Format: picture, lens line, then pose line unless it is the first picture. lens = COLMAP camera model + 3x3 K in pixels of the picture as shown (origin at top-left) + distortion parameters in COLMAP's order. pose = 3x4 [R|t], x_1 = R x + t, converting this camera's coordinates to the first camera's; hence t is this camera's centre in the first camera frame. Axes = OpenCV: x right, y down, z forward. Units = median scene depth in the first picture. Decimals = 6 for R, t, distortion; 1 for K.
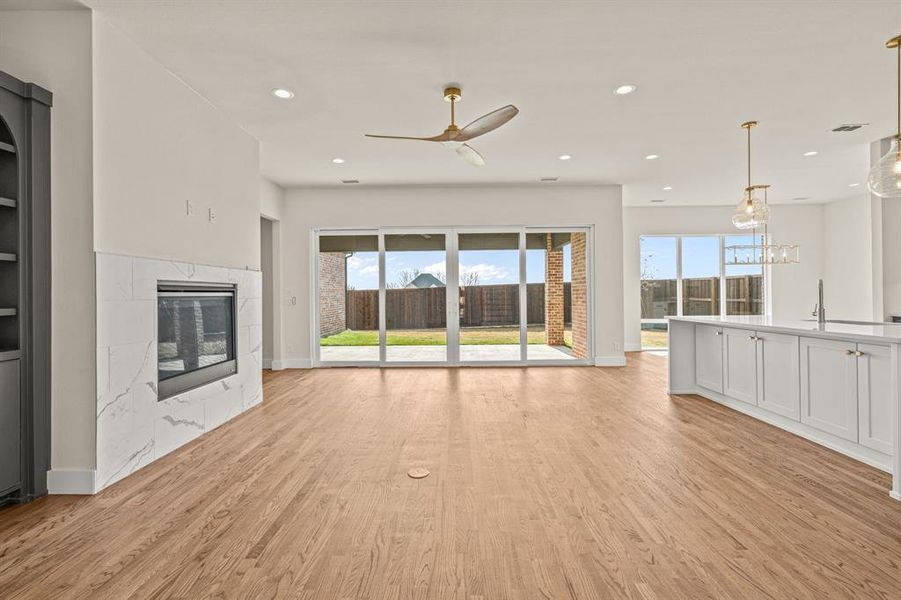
lens RADIAL K [[410.6, 0, 446.7], [0, 410.6, 295.3], [0, 0, 1]] dist [0.010214, -0.000349]
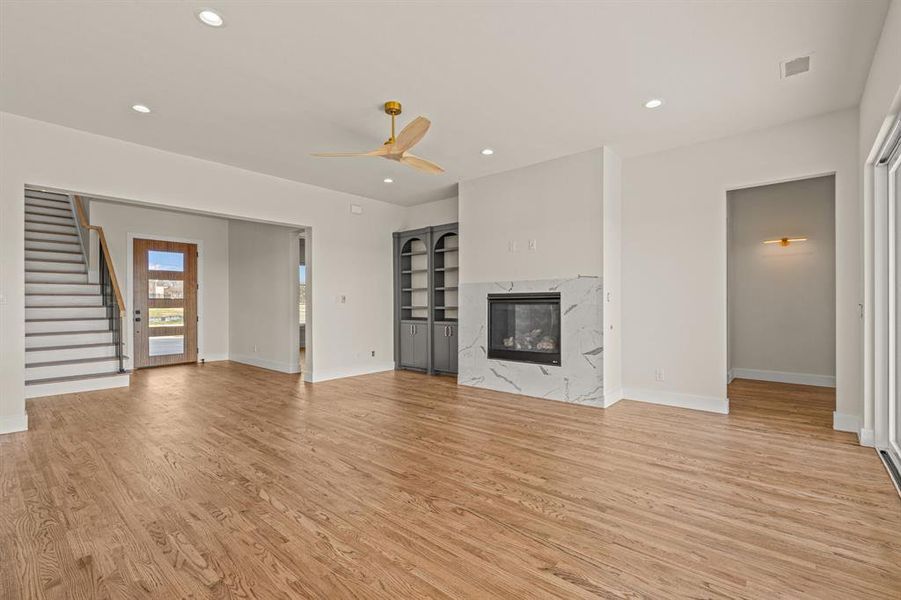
lens RADIAL K [[410.6, 0, 446.5], [0, 410.6, 302.1], [0, 0, 1]] dist [0.010214, -0.000349]
pose [[-0.640273, 0.008781, -0.768097, 0.689287], [0.008133, 0.999956, 0.004652, -0.007224], [0.768104, -0.003268, -0.640316, 1.667352]]
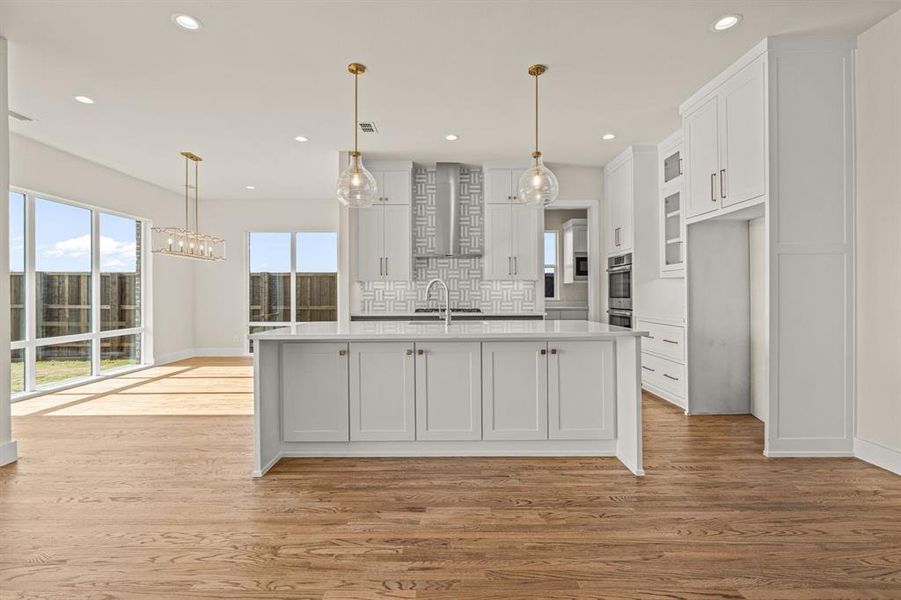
lens RADIAL K [[410.6, 0, 448.8], [0, 410.6, 288.7], [0, 0, 1]] dist [0.010214, -0.000349]
pose [[-0.015649, 0.017755, 0.999720, -0.016225], [0.011710, 0.999777, -0.017573, 0.001427], [-0.999809, 0.011432, -0.015853, 0.958747]]
